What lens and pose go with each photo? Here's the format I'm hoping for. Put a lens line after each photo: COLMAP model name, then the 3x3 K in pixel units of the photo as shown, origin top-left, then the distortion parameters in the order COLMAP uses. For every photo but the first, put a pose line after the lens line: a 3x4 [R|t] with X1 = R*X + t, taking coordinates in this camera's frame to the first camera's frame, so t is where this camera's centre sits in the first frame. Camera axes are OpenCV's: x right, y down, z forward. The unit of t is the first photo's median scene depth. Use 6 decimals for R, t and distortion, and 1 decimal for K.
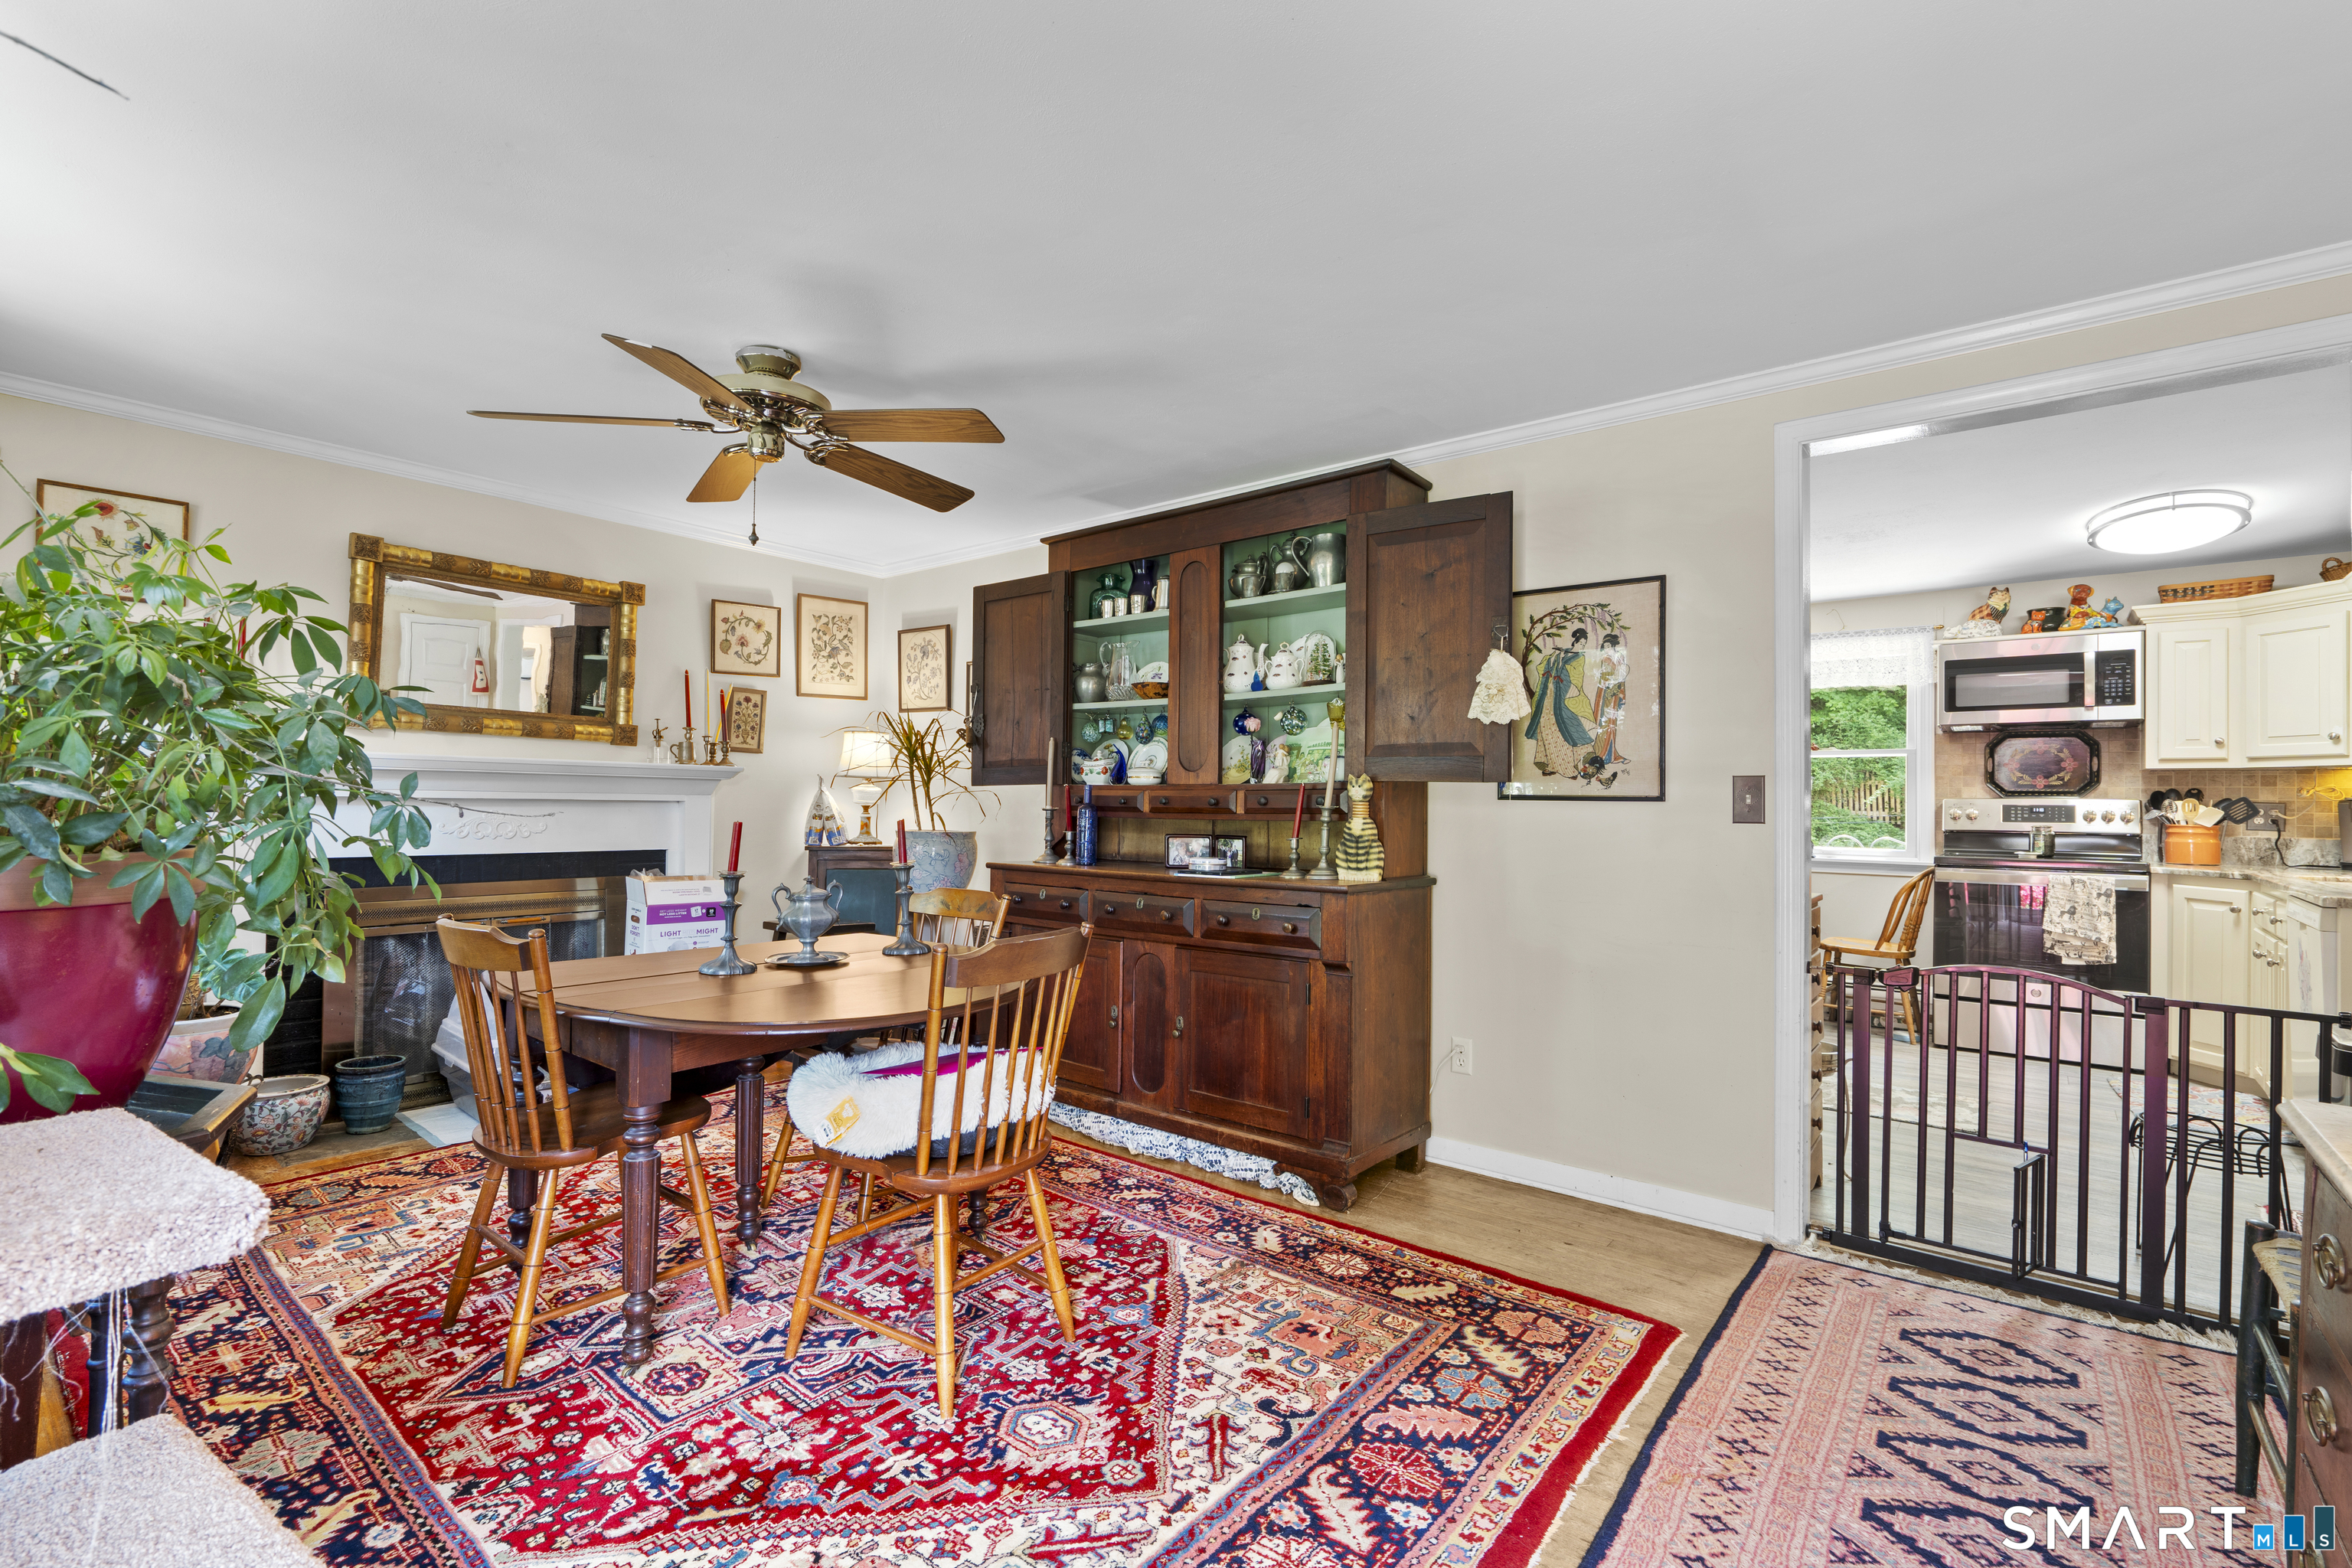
lens RADIAL K [[1074.4, 0, 1173.0], [0, 1074.4, 783.8], [0, 0, 1]] dist [0.001244, 0.000261]
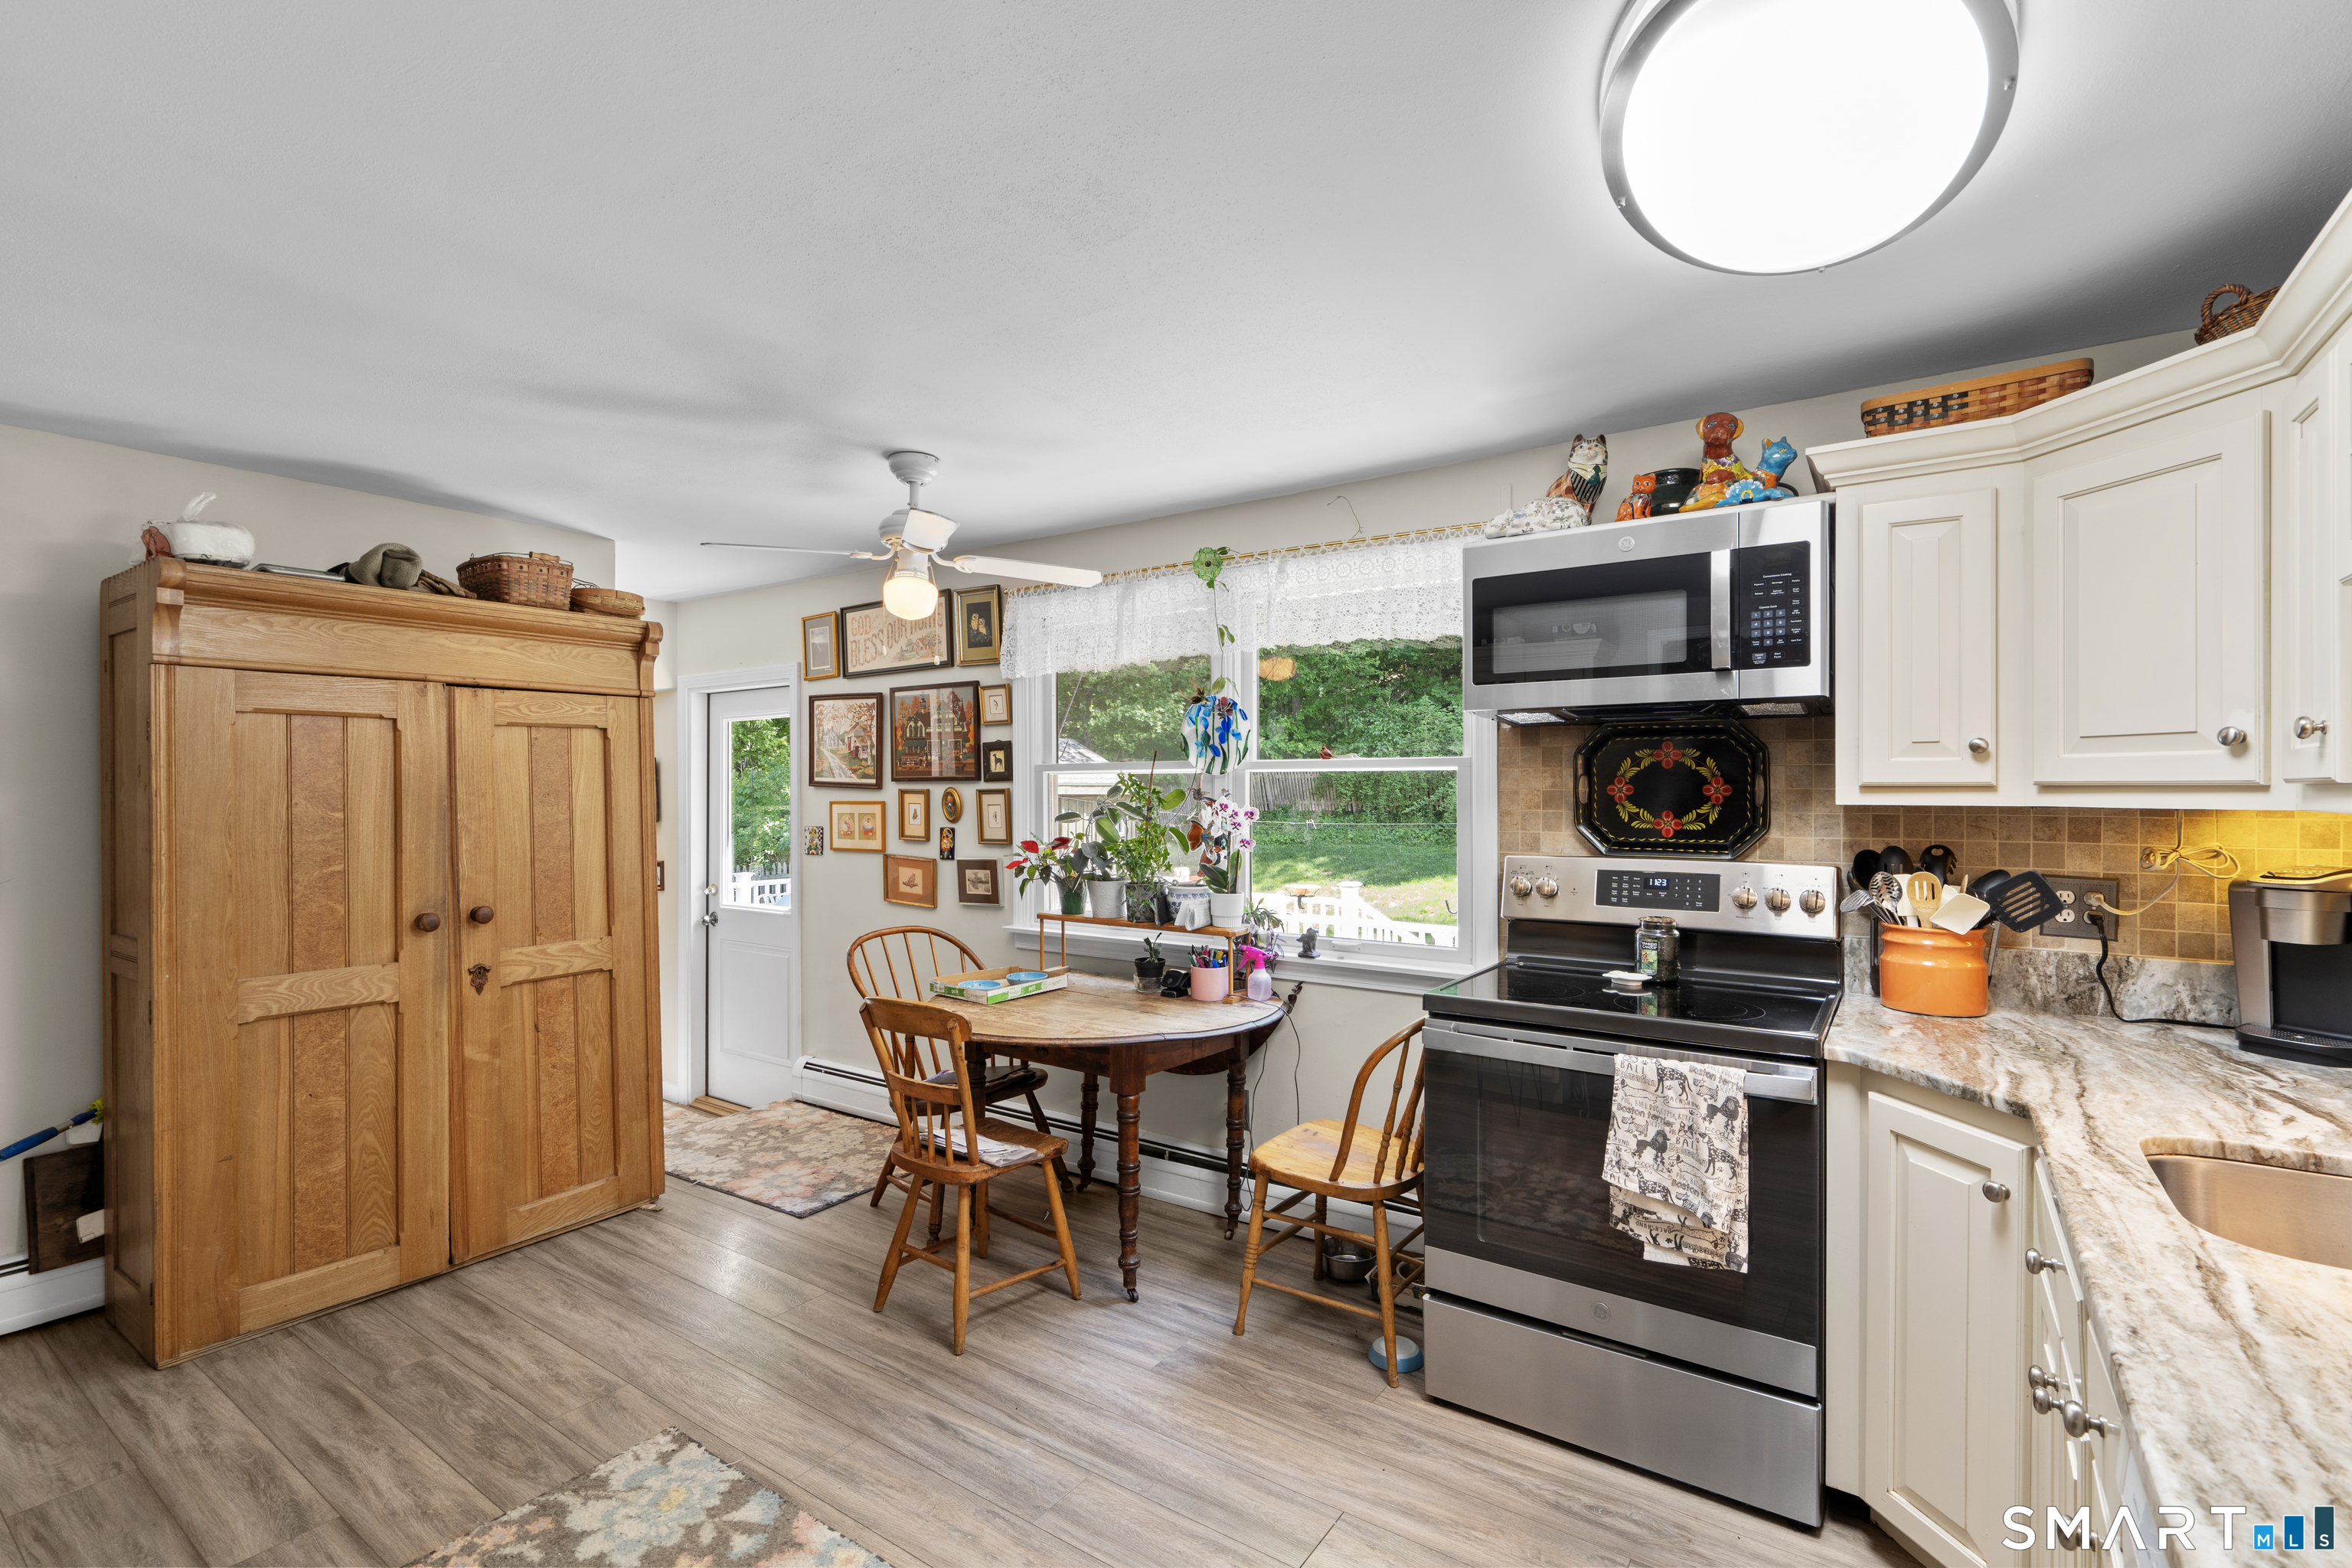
lens RADIAL K [[1074.4, 0, 1177.2], [0, 1074.4, 790.0], [0, 0, 1]] dist [0.001244, 0.000261]
pose [[0.996661, -0.011156, 0.080887, 0.589970], [0.009952, 0.999834, 0.015266, -0.030620], [-0.081044, -0.014410, 0.996606, 0.568919]]
